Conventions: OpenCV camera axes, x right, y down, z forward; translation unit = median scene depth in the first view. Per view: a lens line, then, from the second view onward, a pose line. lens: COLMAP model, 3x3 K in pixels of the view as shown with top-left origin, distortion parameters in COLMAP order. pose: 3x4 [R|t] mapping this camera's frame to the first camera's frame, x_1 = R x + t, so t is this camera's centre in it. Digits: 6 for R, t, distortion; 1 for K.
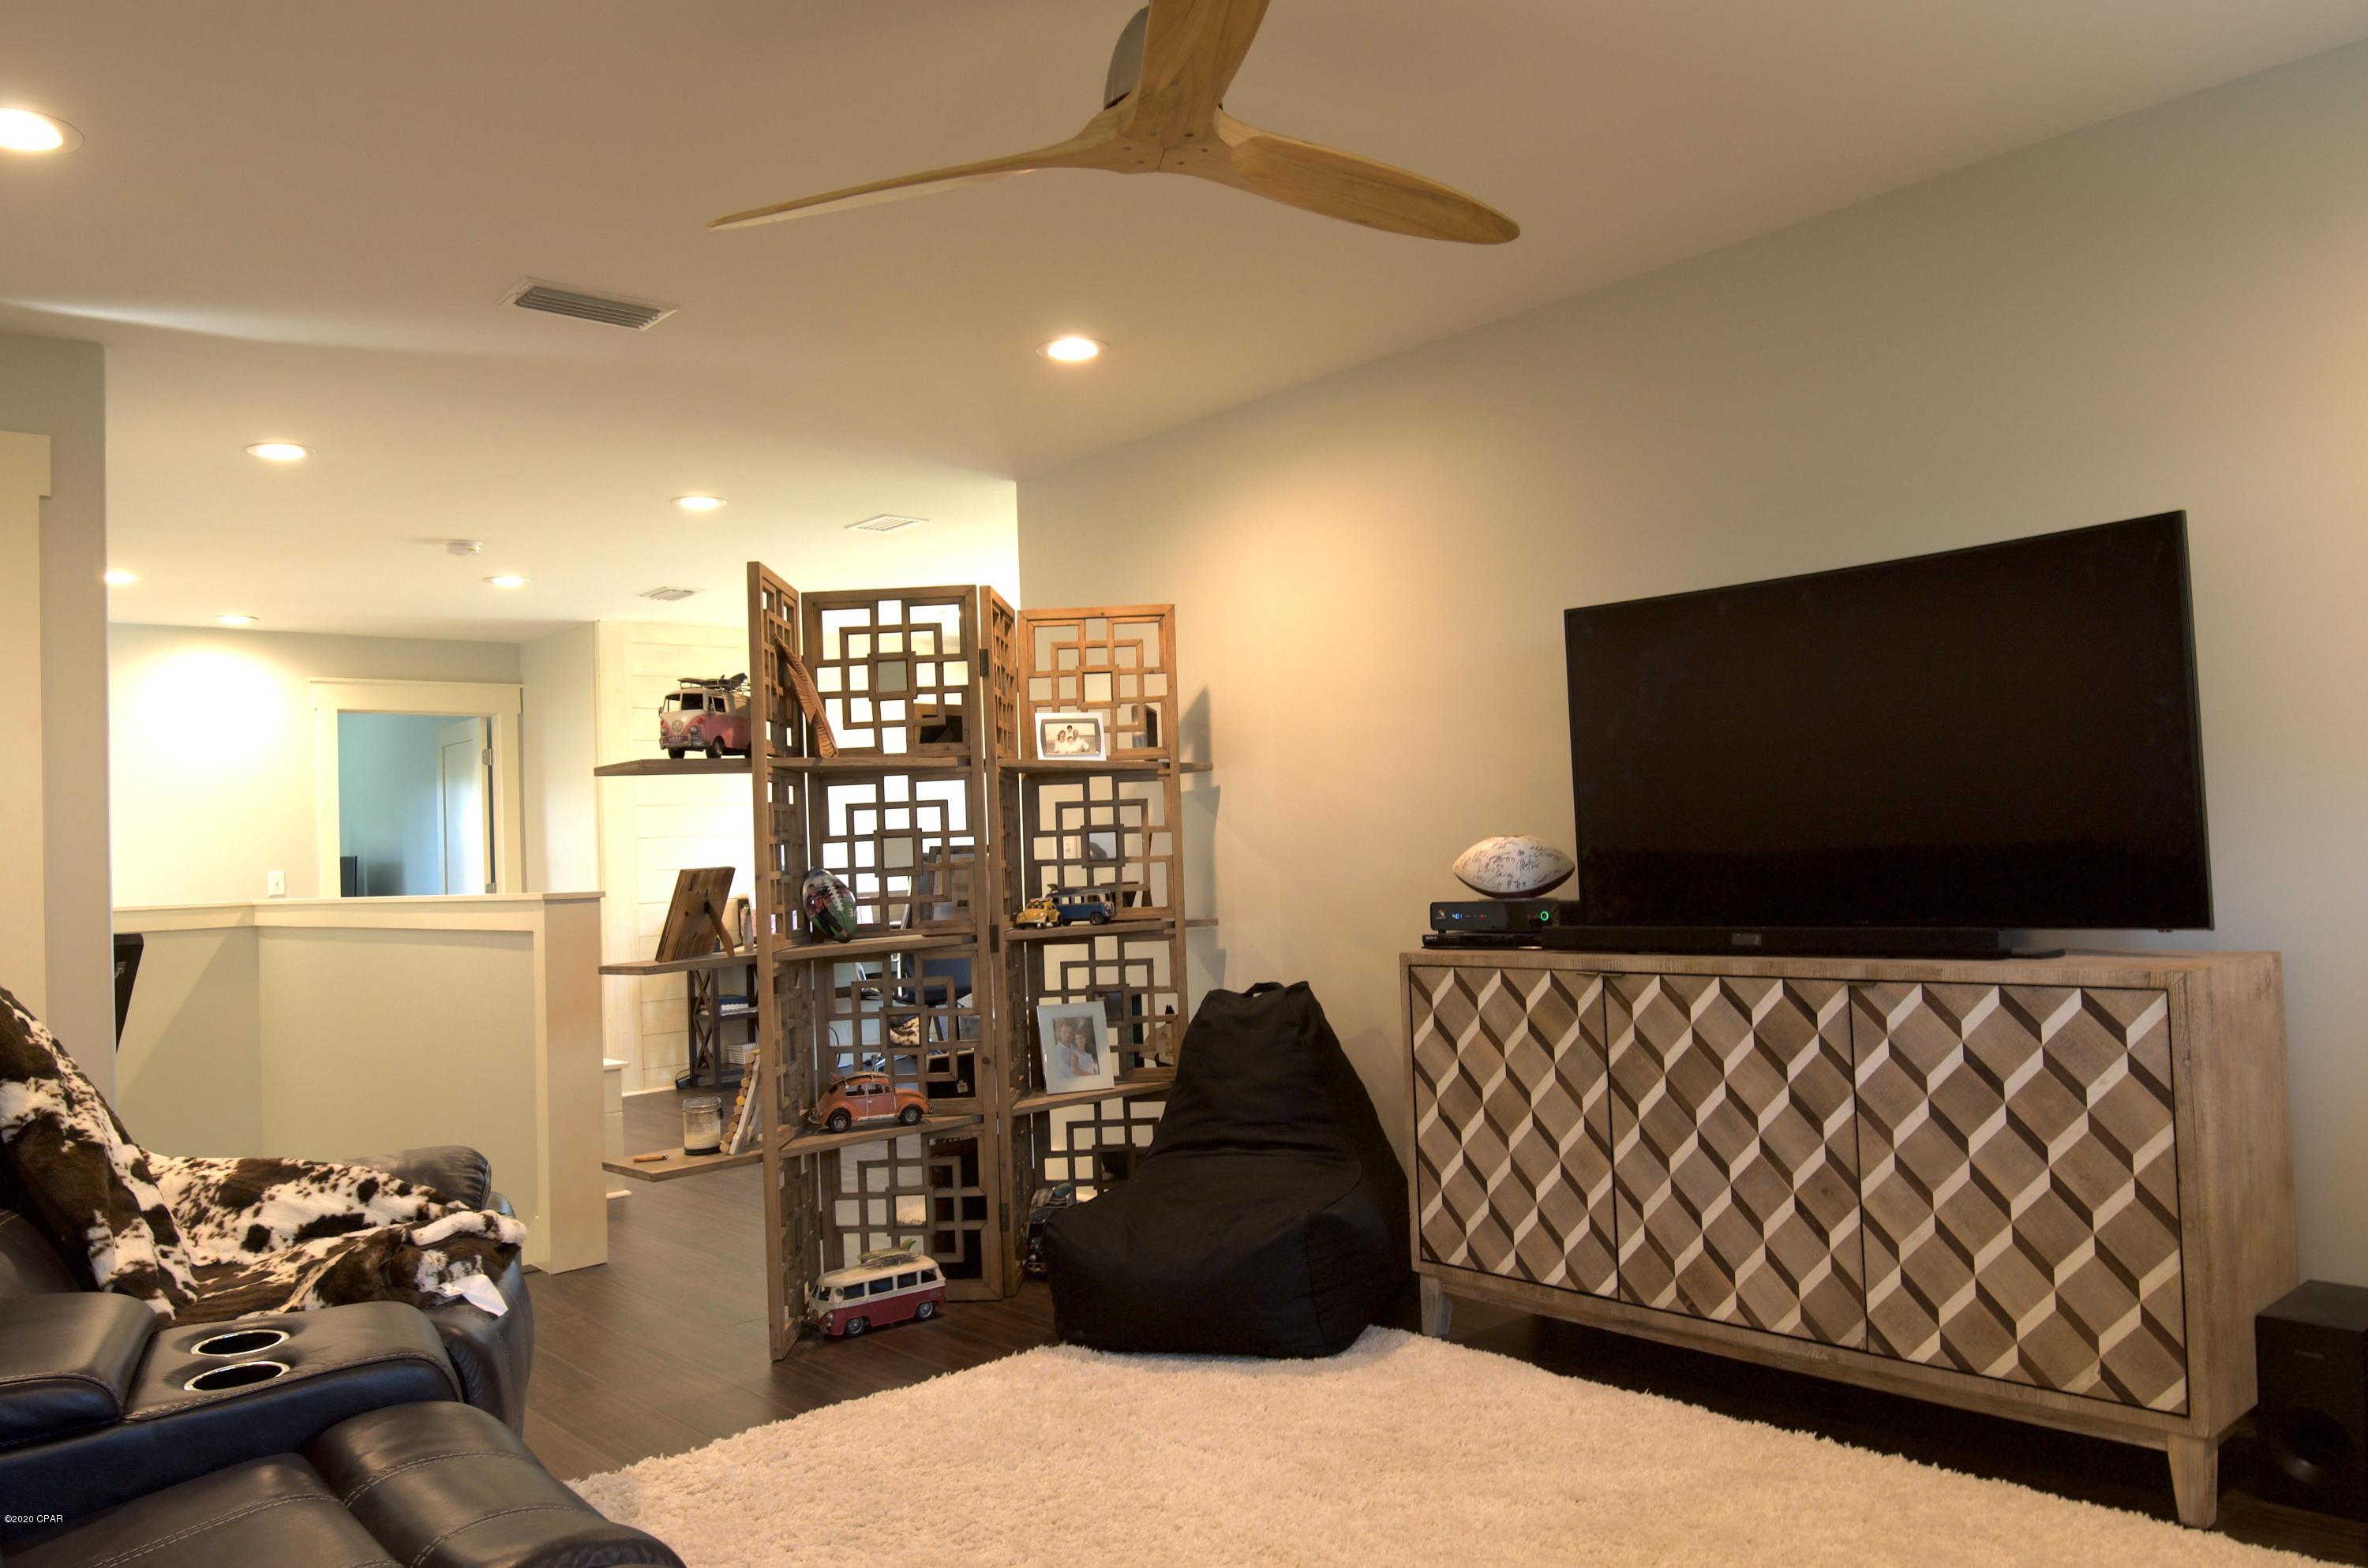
lens RADIAL K [[1680.1, 0, 1188.4], [0, 1680.1, 774.8], [0, 0, 1]] dist [-0.011189, -0.007729]
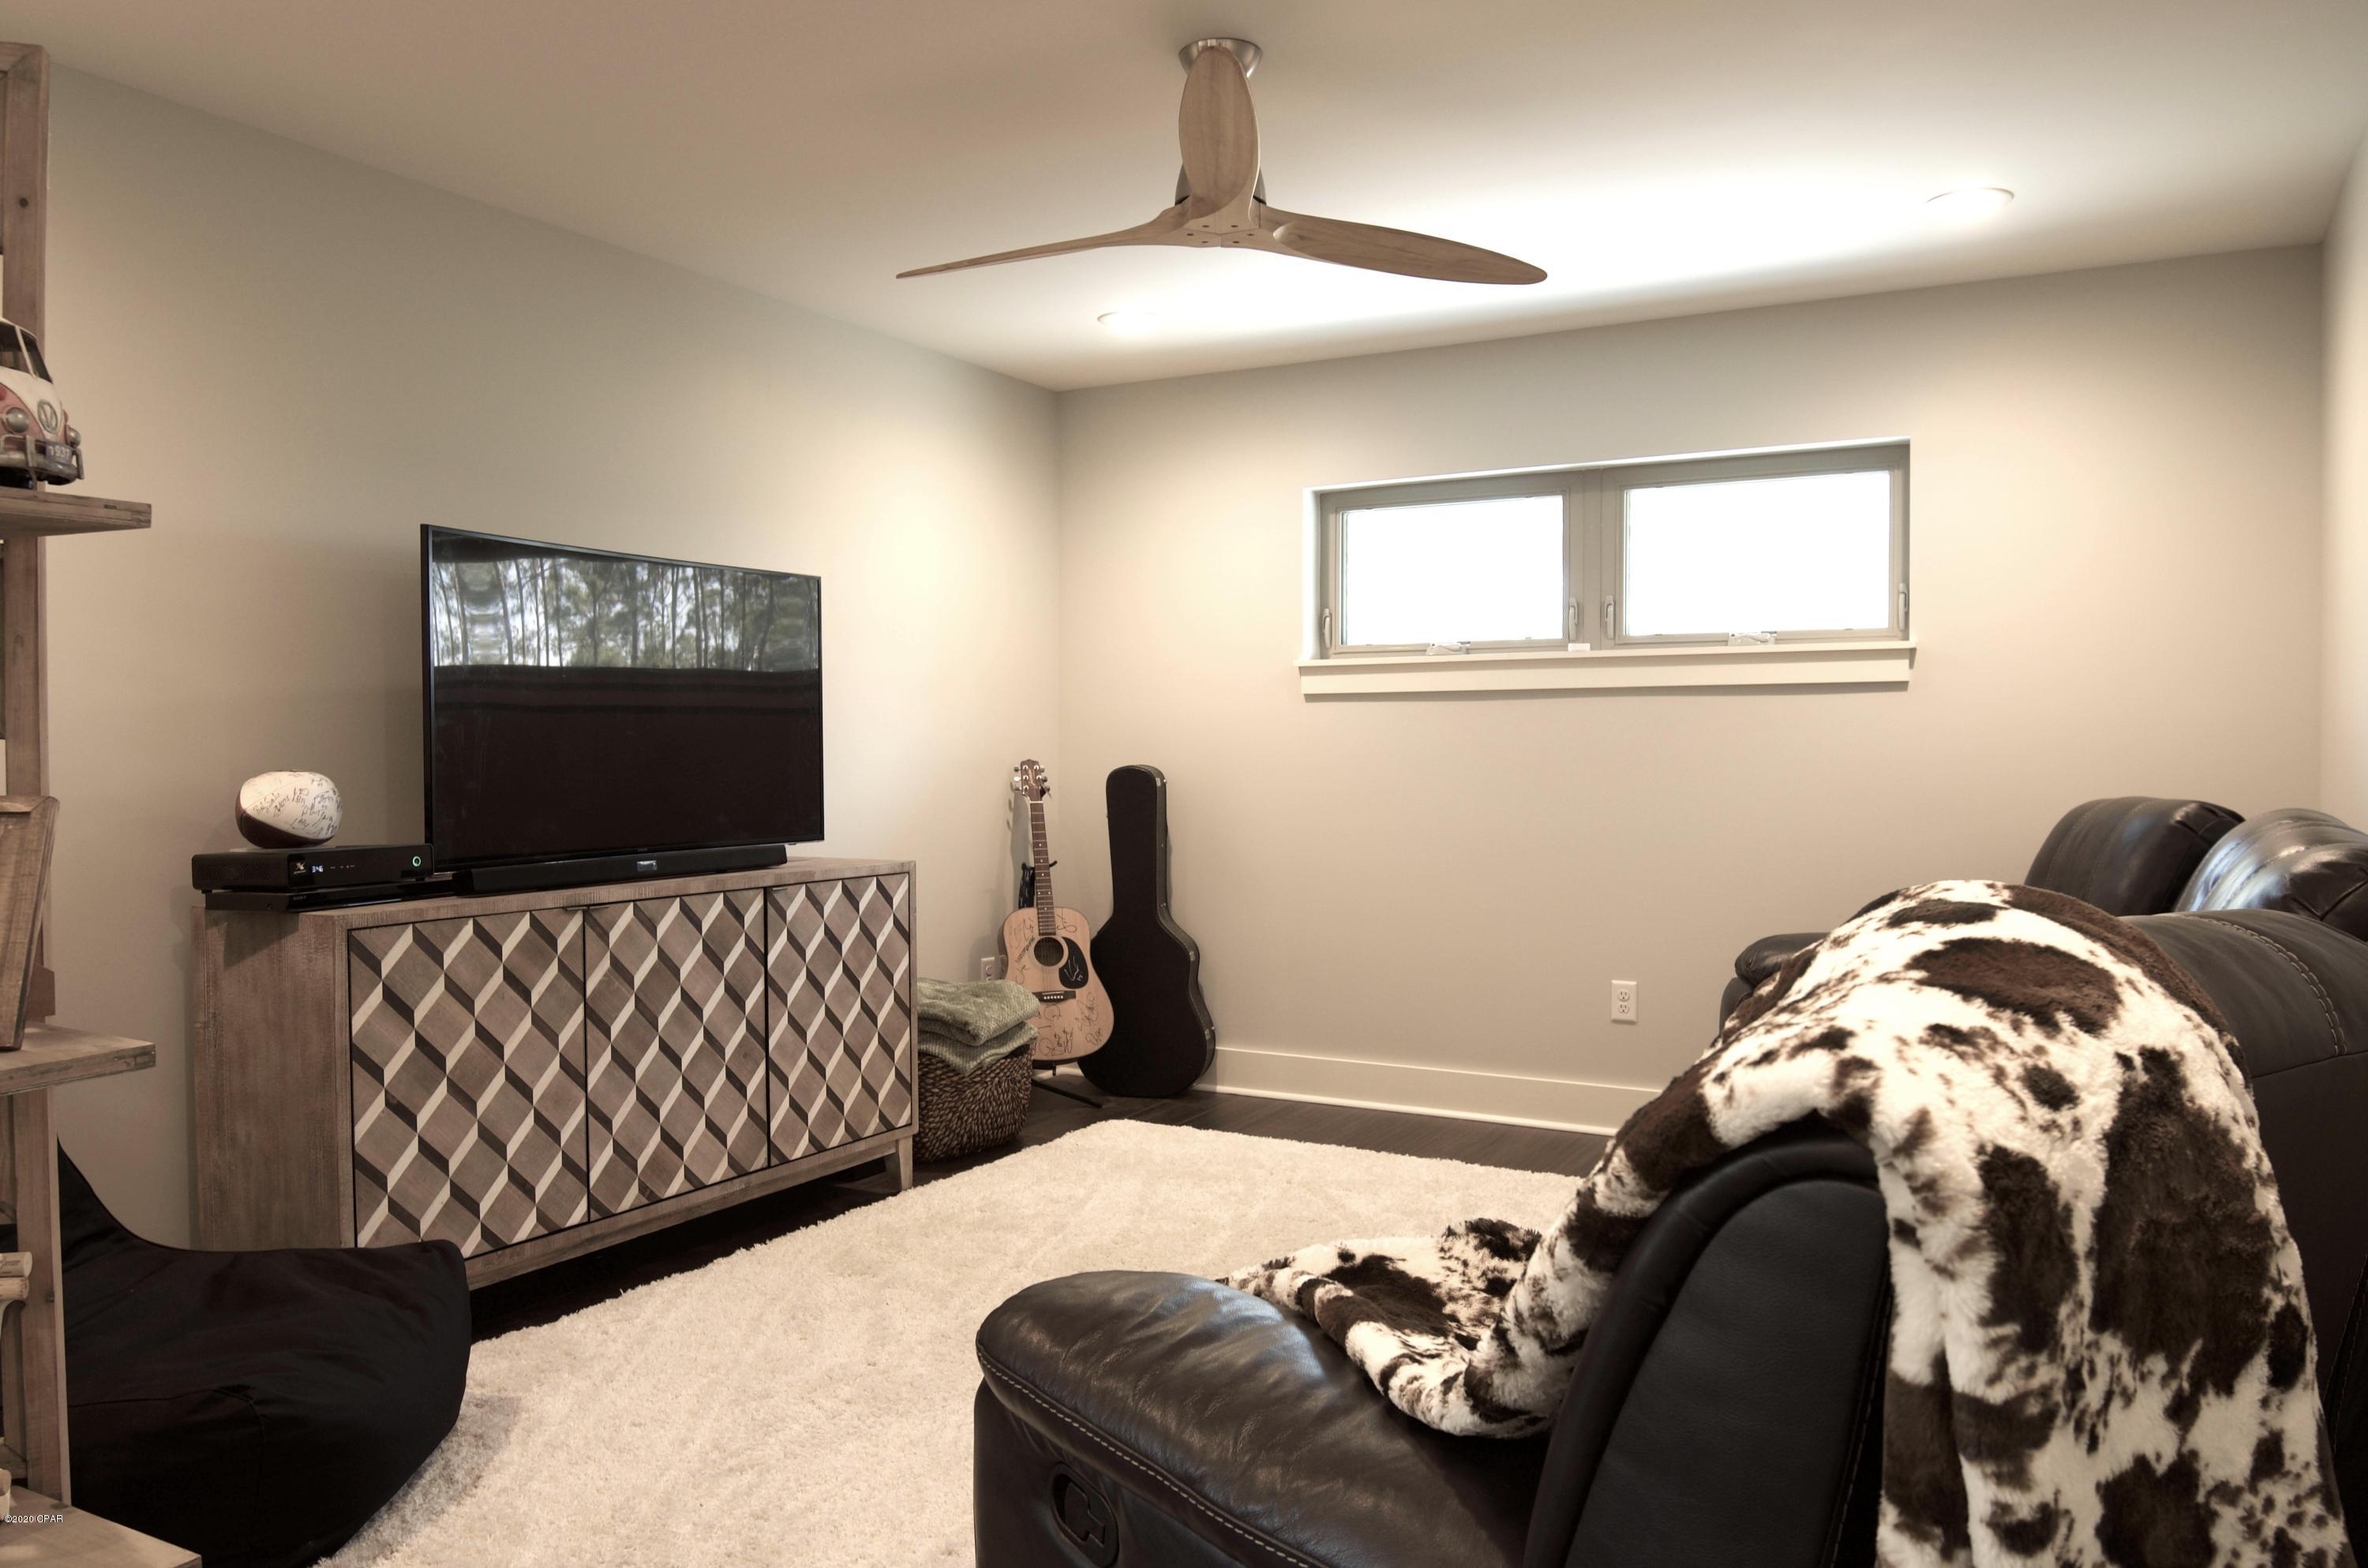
lens RADIAL K [[1680.1, 0, 1189.3], [0, 1680.1, 786.9], [0, 0, 1]] dist [-0.011189, -0.007729]
pose [[-0.333845, 0.026930, 0.942243, -0.895238], [-0.017065, 0.999255, -0.034605, 0.078563], [-0.942473, -0.027633, -0.333137, 1.056941]]
